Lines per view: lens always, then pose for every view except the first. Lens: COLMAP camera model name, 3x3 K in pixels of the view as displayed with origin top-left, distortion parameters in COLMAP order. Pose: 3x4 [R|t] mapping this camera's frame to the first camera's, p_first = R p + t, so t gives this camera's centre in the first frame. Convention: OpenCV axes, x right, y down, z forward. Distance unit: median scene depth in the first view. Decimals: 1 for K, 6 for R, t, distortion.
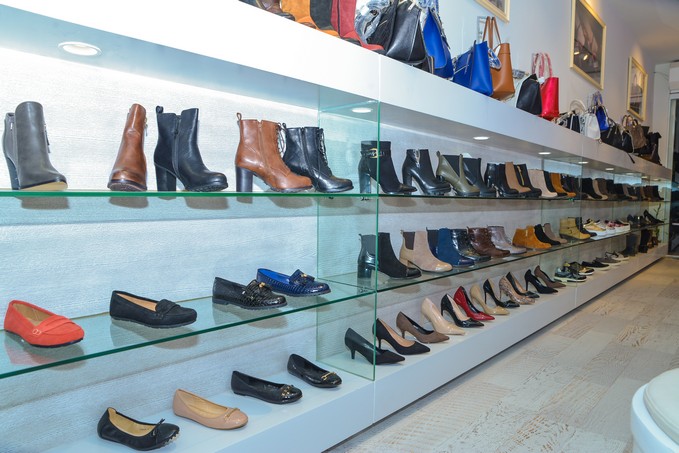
lens RADIAL K [[463.9, 0, 333.0], [0, 463.9, 227.6], [0, 0, 1]] dist [-0.122139, 0.081779]
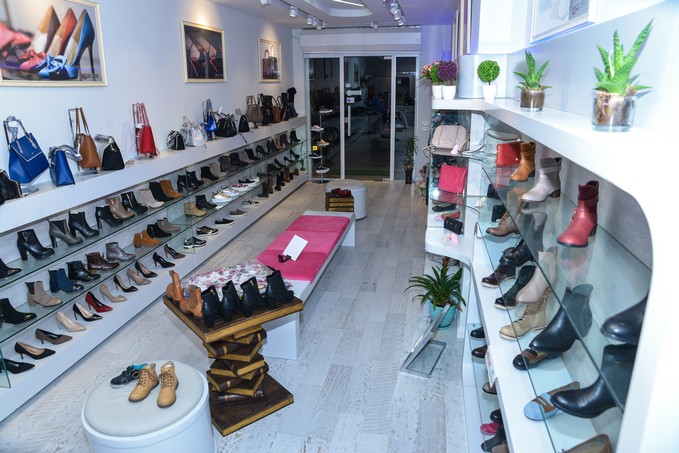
lens RADIAL K [[463.9, 0, 338.3], [0, 463.9, 225.1], [0, 0, 1]] dist [-0.122139, 0.081779]
pose [[0.846589, -0.177436, 0.501800, 0.347974], [0.053530, 0.966400, 0.251407, -0.540751], [-0.529548, -0.185977, 0.827642, -0.831041]]
